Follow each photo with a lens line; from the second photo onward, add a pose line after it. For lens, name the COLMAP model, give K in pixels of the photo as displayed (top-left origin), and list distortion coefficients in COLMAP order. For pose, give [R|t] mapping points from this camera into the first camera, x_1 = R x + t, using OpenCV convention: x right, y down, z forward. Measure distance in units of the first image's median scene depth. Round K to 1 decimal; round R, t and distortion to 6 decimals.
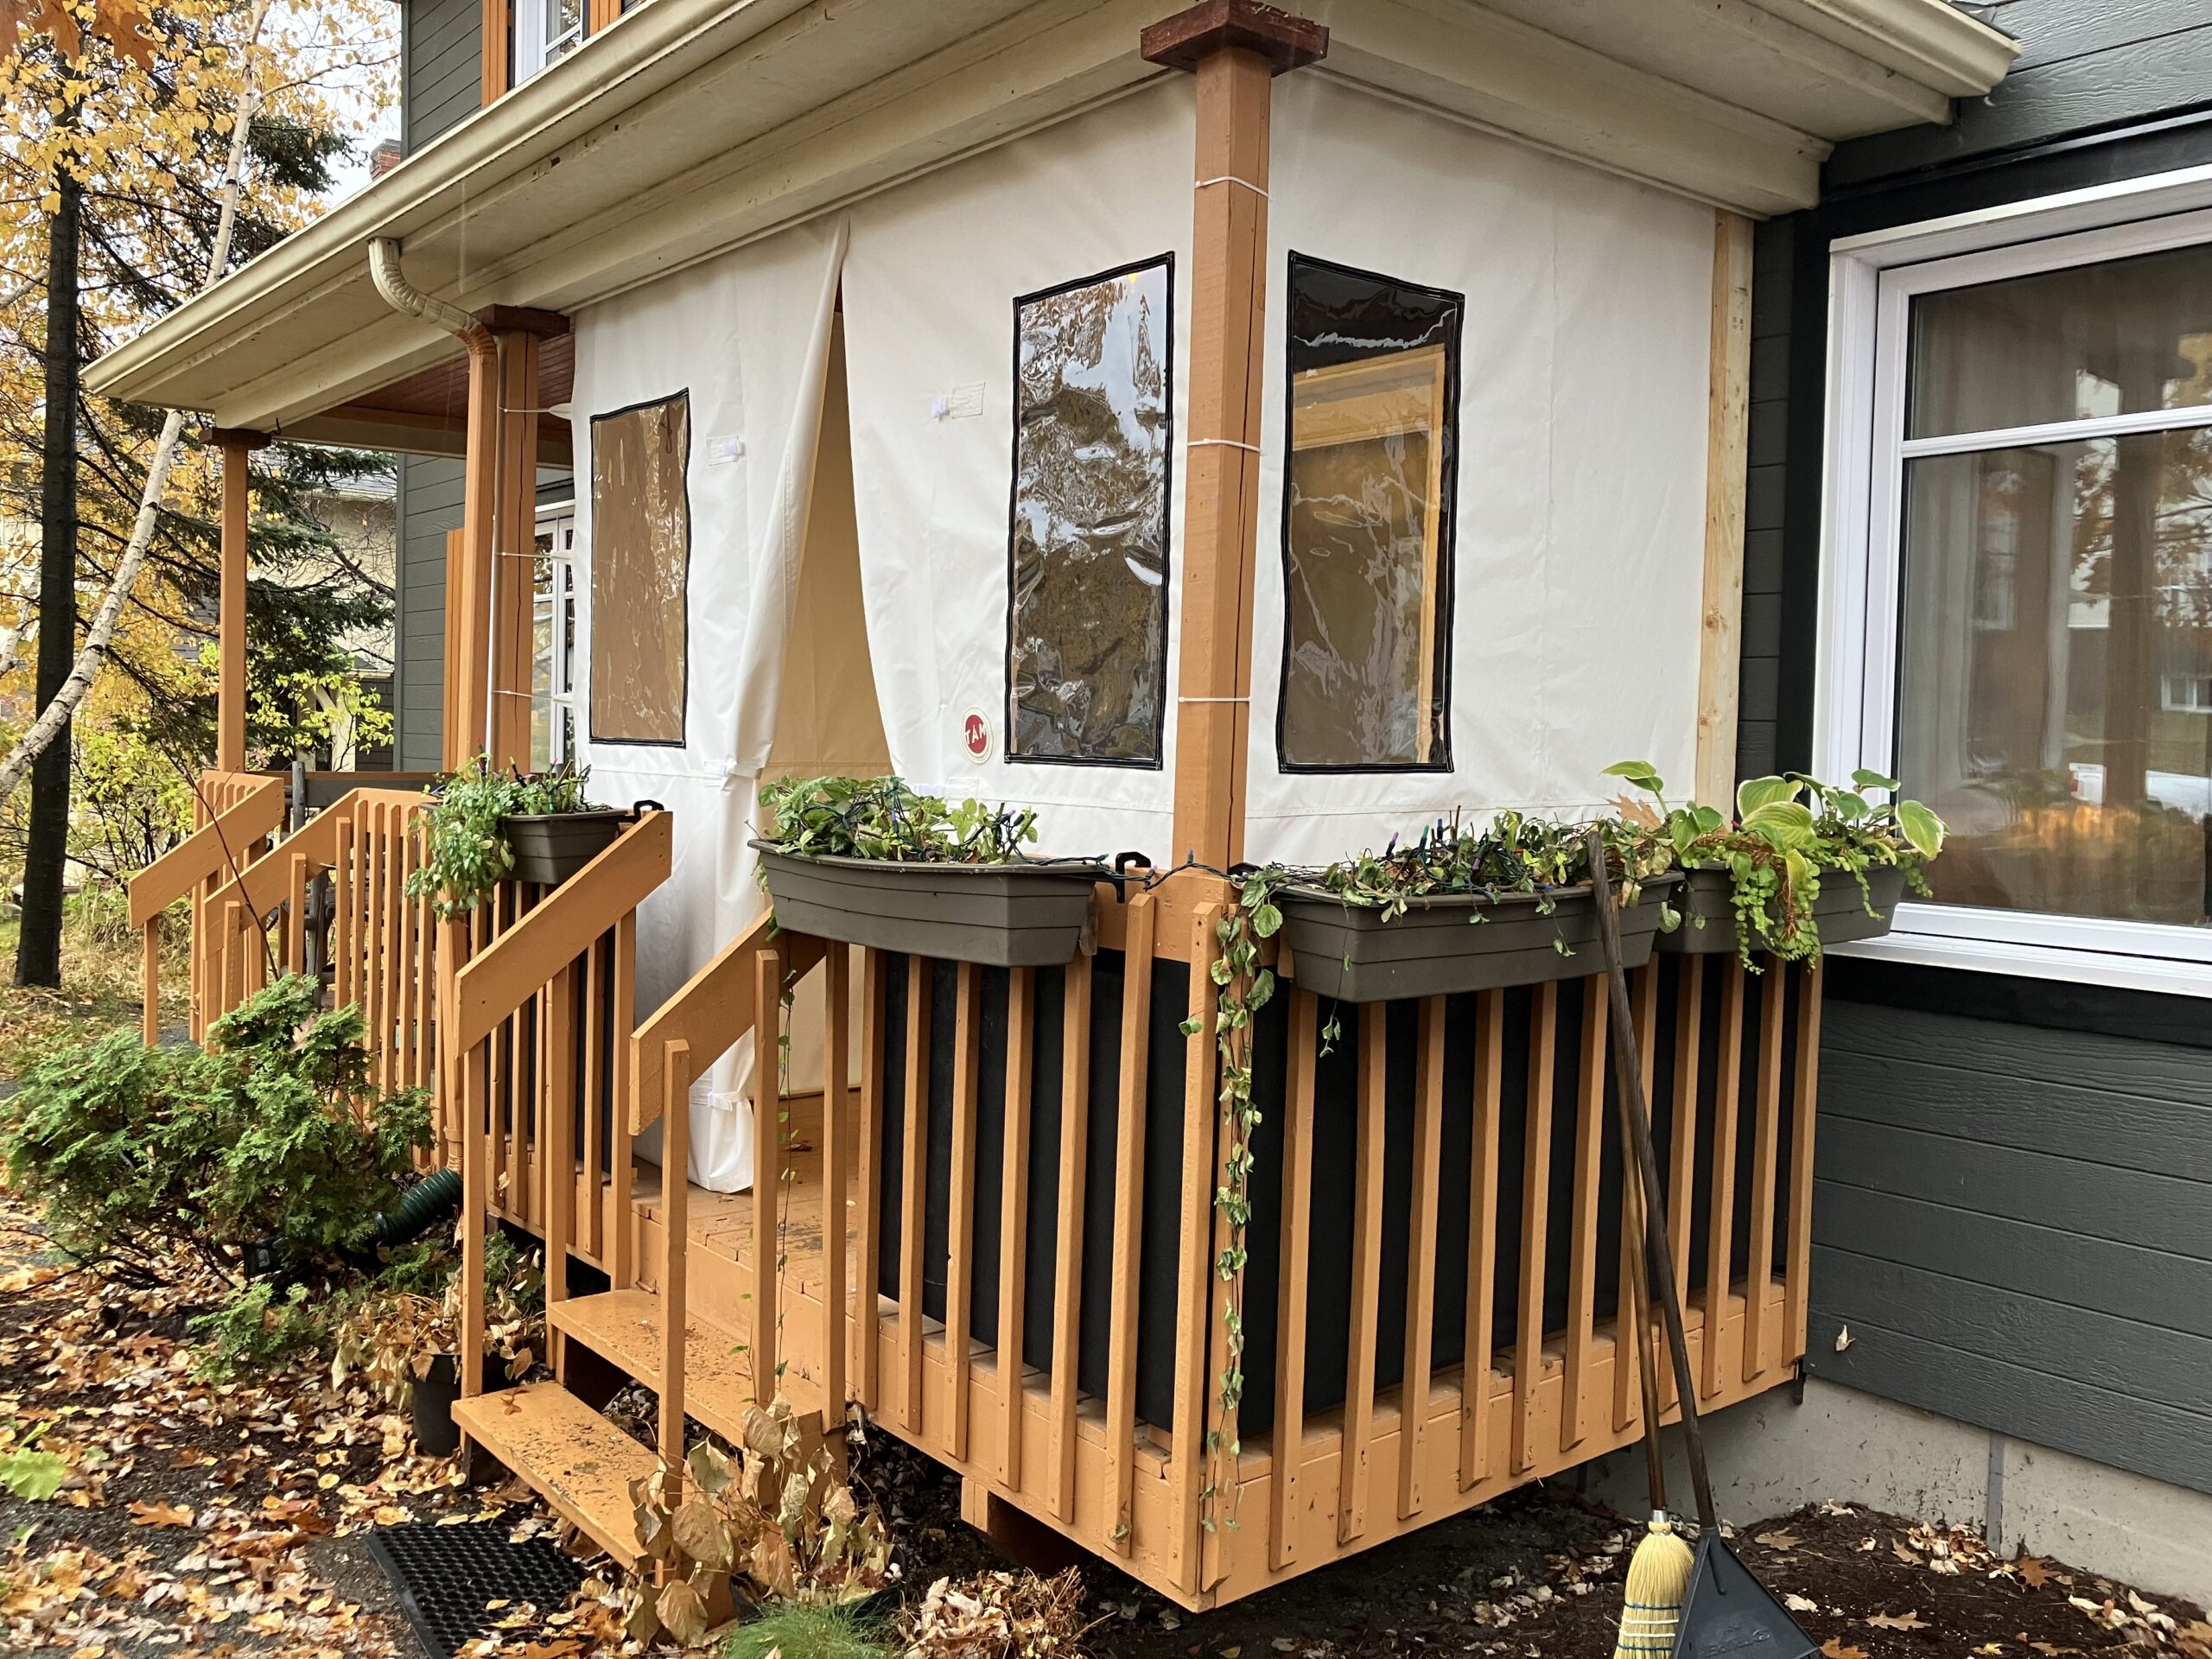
lens RADIAL K [[1815.3, 0, 1102.9], [0, 1815.3, 811.4], [0, 0, 1]] dist [0.022251, -0.011384]
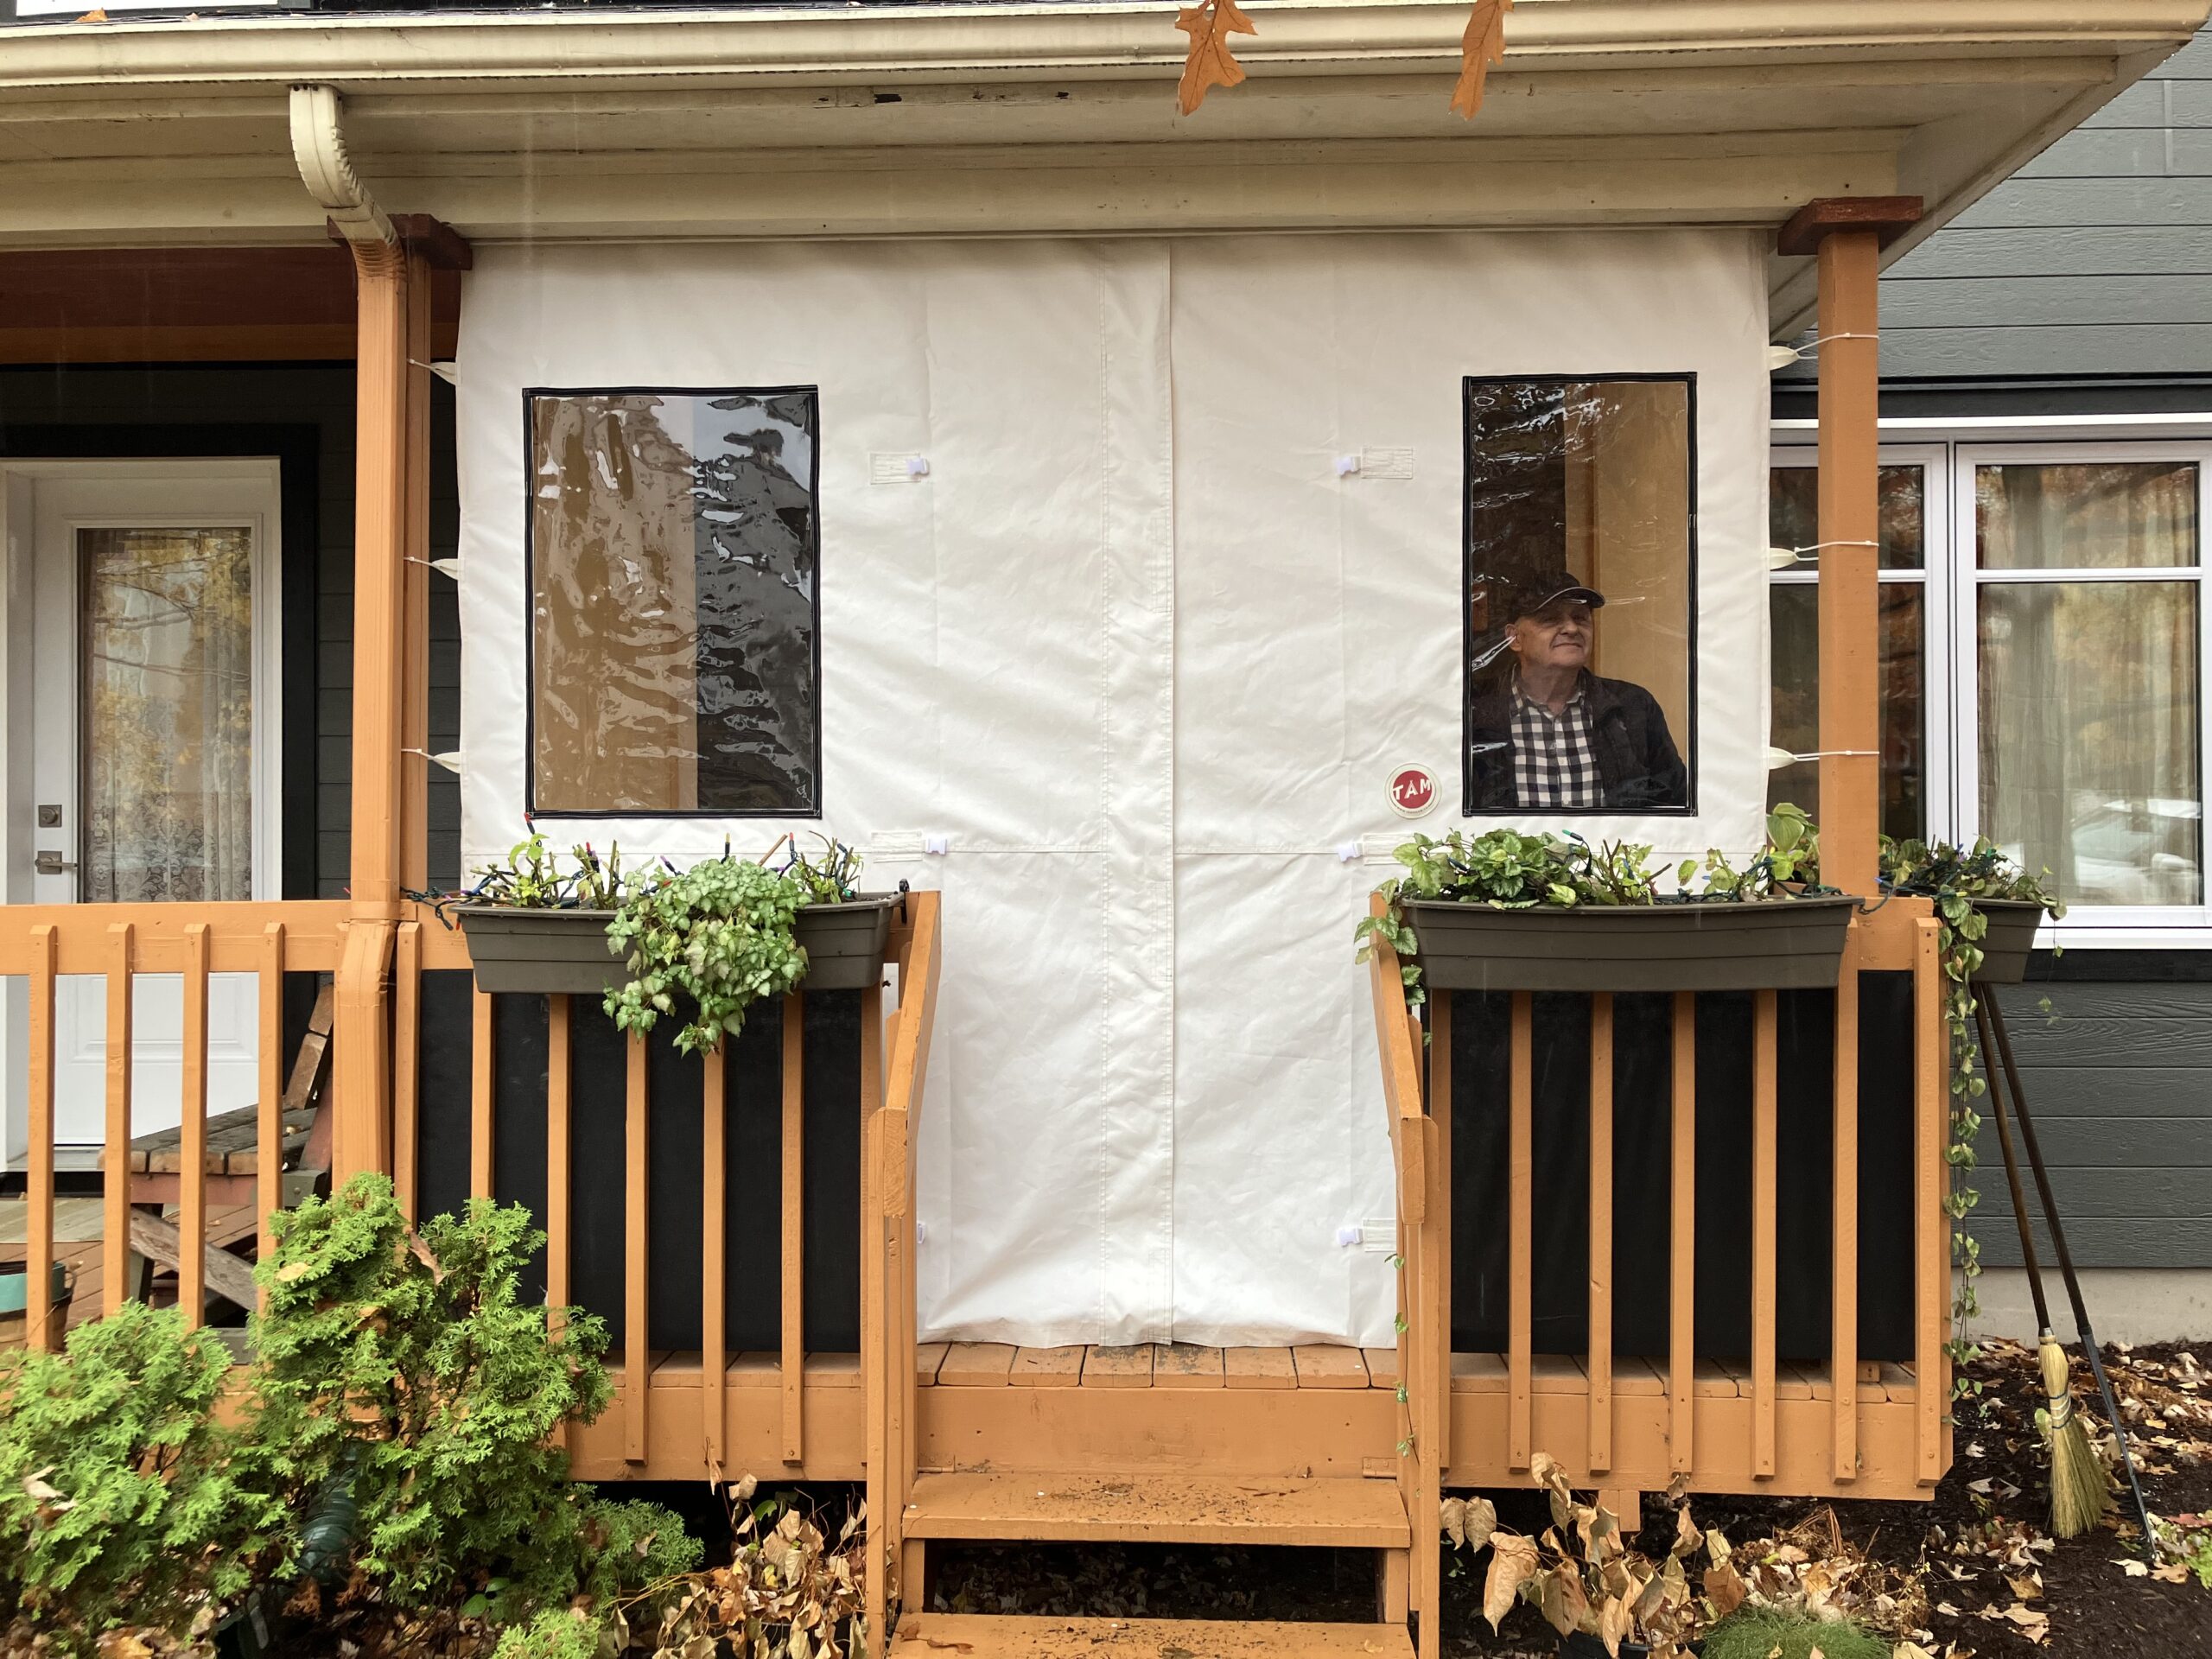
lens RADIAL K [[1794.6, 0, 1102.8], [0, 1794.6, 815.9], [0, 0, 1]] dist [0.001096, -0.002638]
pose [[0.680517, -0.015439, 0.732569, -0.940899], [0.044710, 0.998790, -0.020483, -0.015414], [-0.731367, 0.046693, 0.680384, 0.449947]]
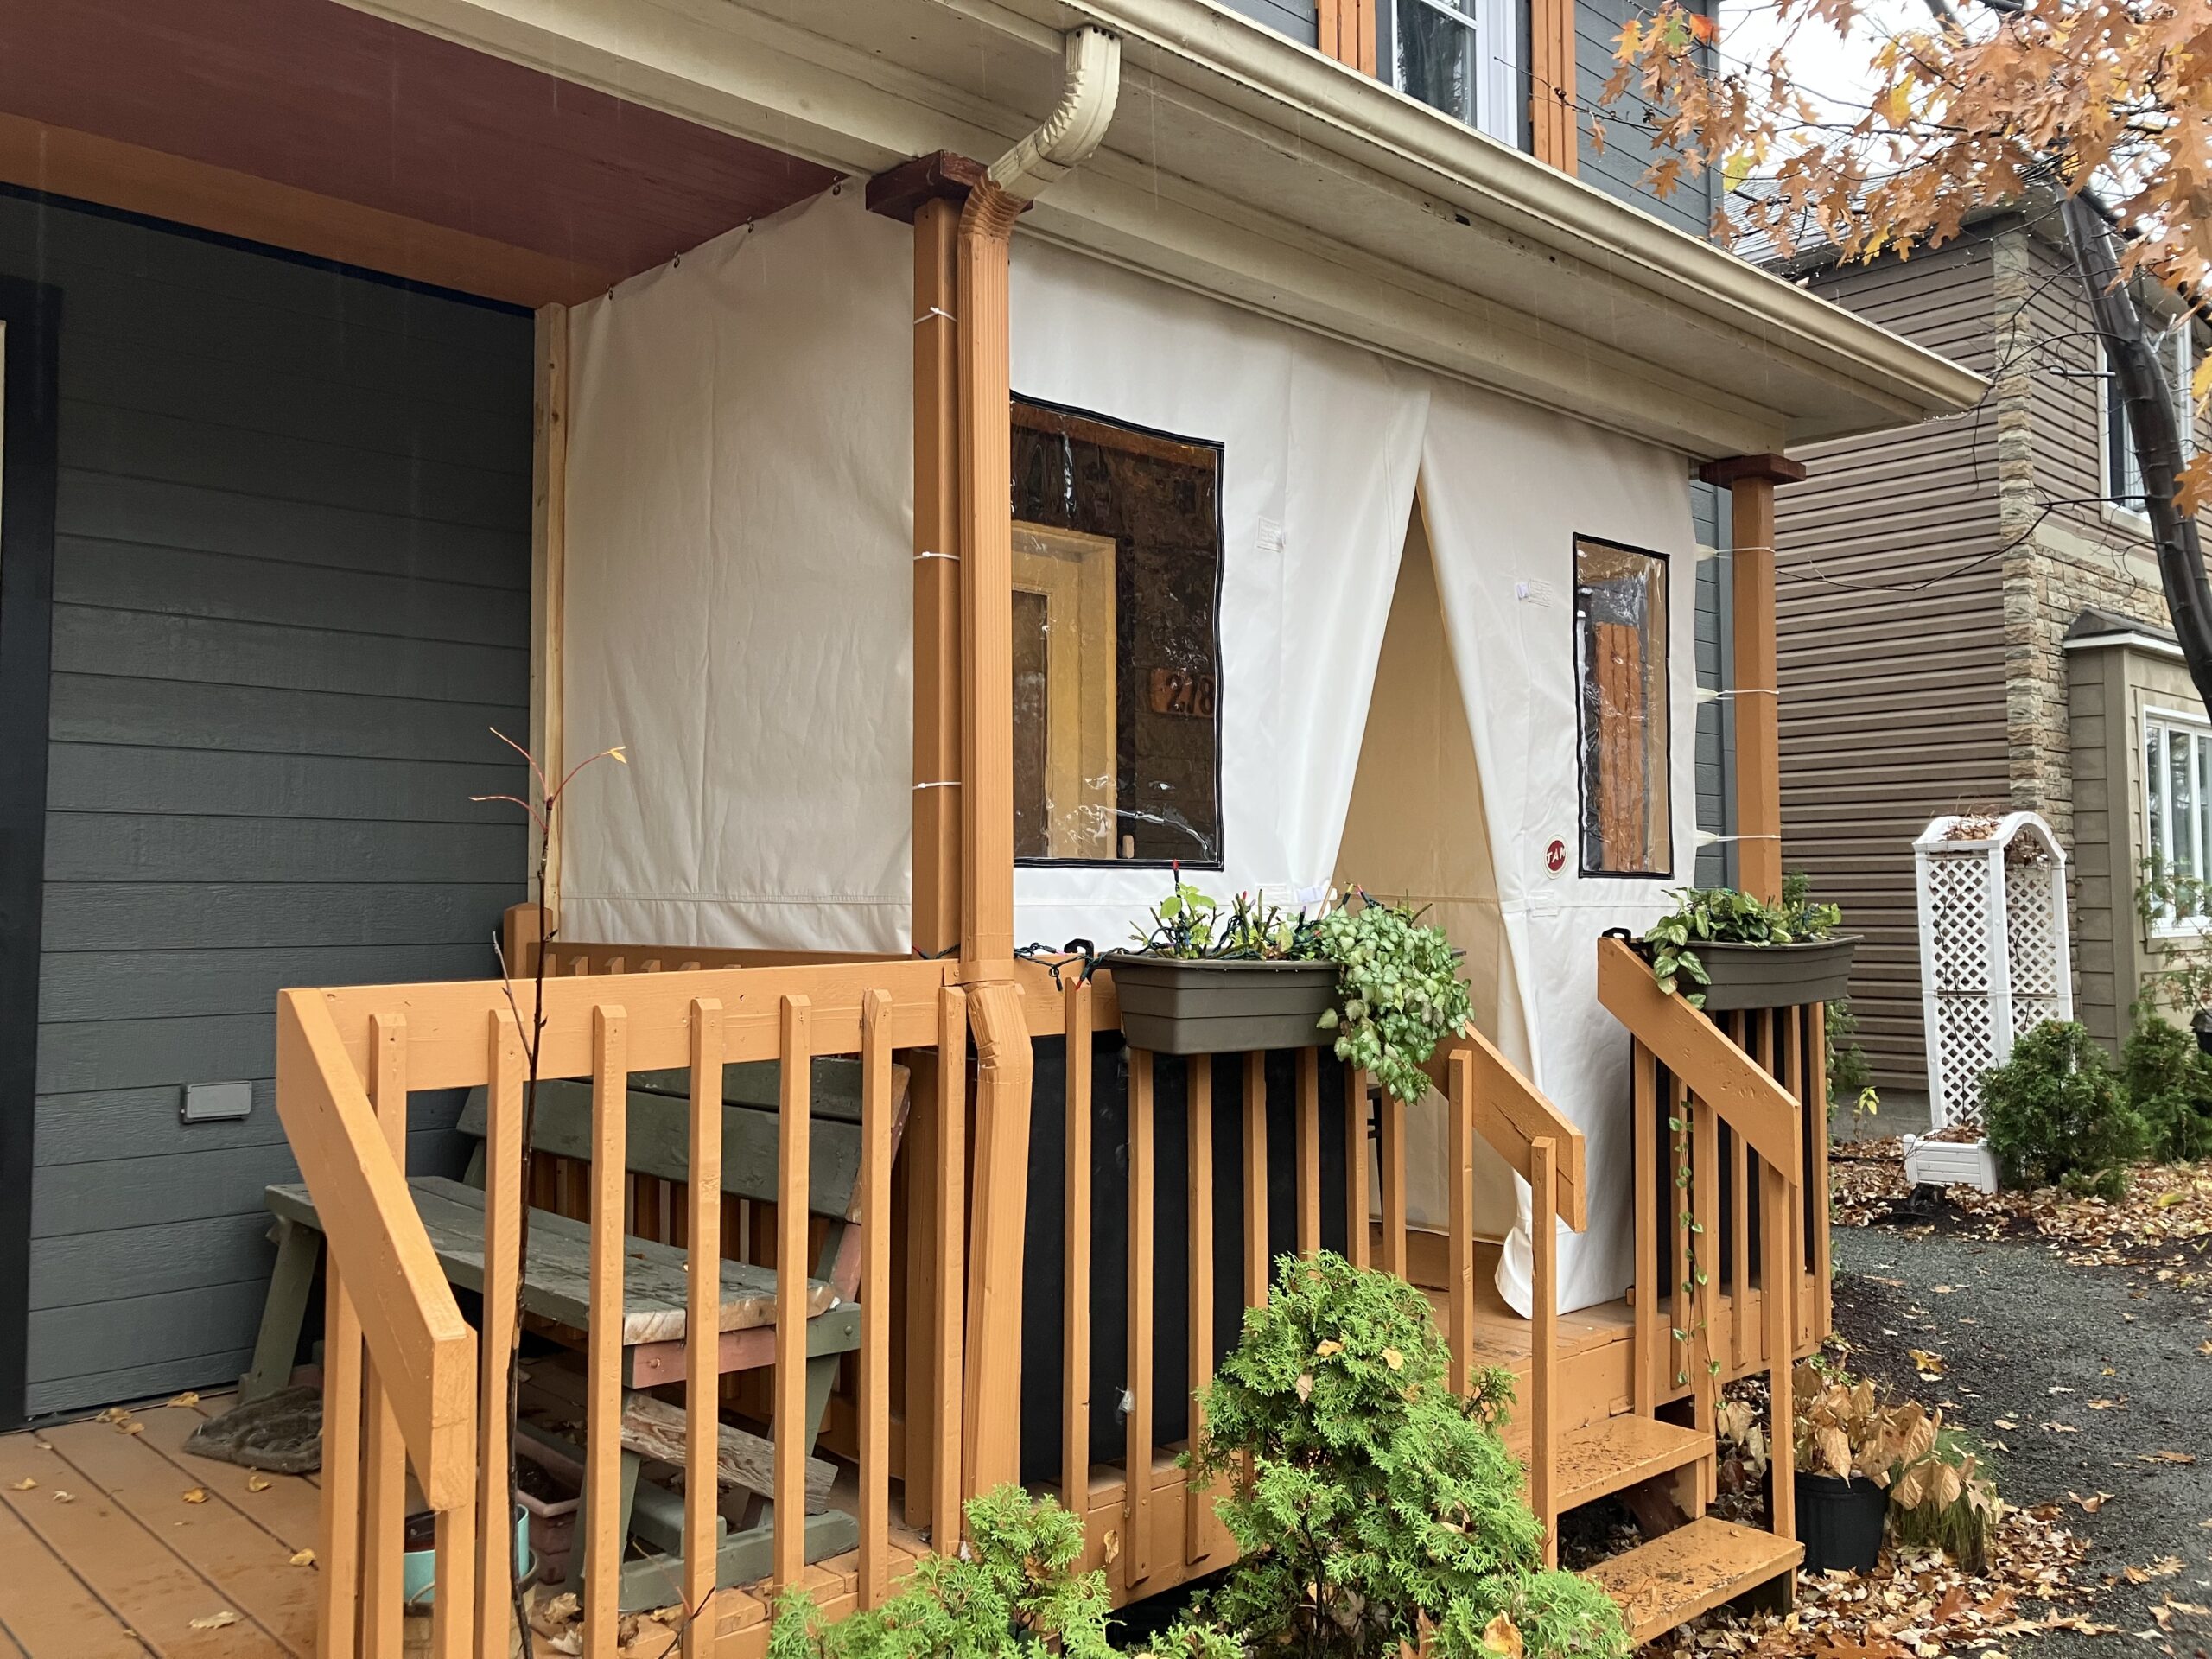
lens RADIAL K [[1815.3, 0, 1102.9], [0, 1815.3, 811.4], [0, 0, 1]] dist [0.022251, -0.011384]
pose [[-0.048535, 0.032380, 0.998296, -1.342404], [0.041002, 0.998697, -0.030399, -0.048530], [-0.997980, 0.039456, -0.049800, 1.398971]]
